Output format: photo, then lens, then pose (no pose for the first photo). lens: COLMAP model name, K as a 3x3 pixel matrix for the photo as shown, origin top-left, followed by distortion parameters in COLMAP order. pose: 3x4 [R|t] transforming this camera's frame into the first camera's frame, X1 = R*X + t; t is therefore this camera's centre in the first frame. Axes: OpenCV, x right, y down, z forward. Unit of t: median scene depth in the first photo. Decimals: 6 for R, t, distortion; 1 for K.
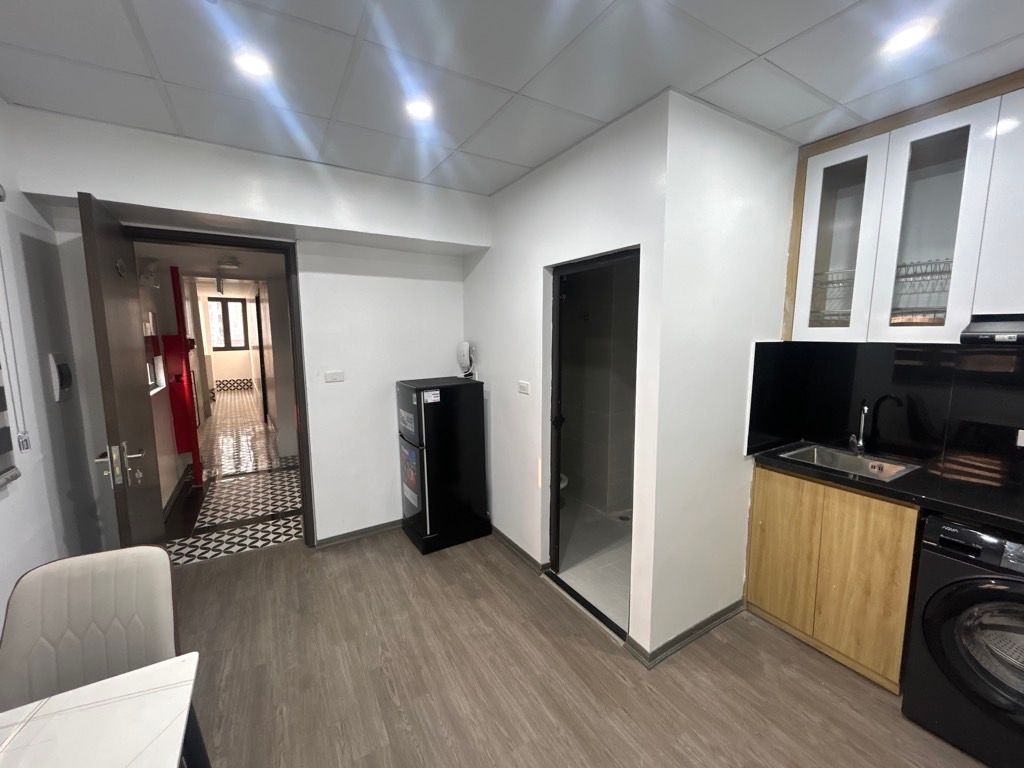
lens RADIAL K [[412.3, 0, 512.0], [0, 412.3, 384.0], [0, 0, 1]] dist [-0.000092, -0.000097]
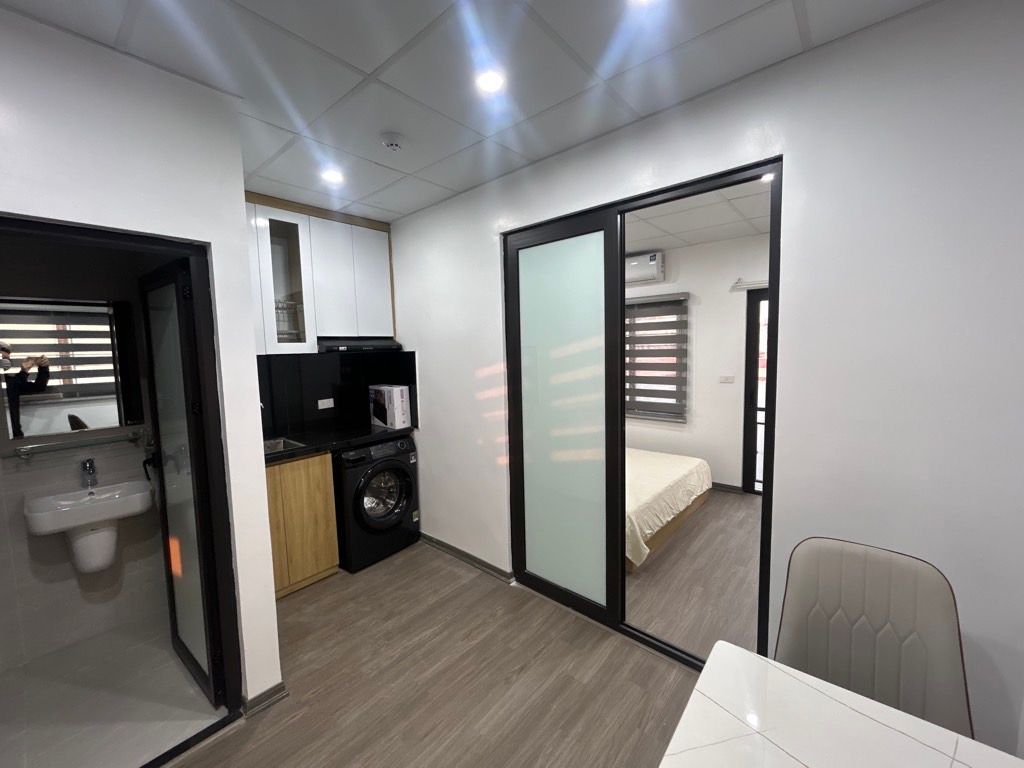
lens RADIAL K [[412.3, 0, 512.0], [0, 412.3, 384.0], [0, 0, 1]] dist [-0.000092, -0.000097]
pose [[-0.333522, -0.073025, 0.939910, -0.783314], [0.142664, 0.981604, 0.126888, -0.072344], [-0.931885, 0.176412, -0.316969, 0.785337]]
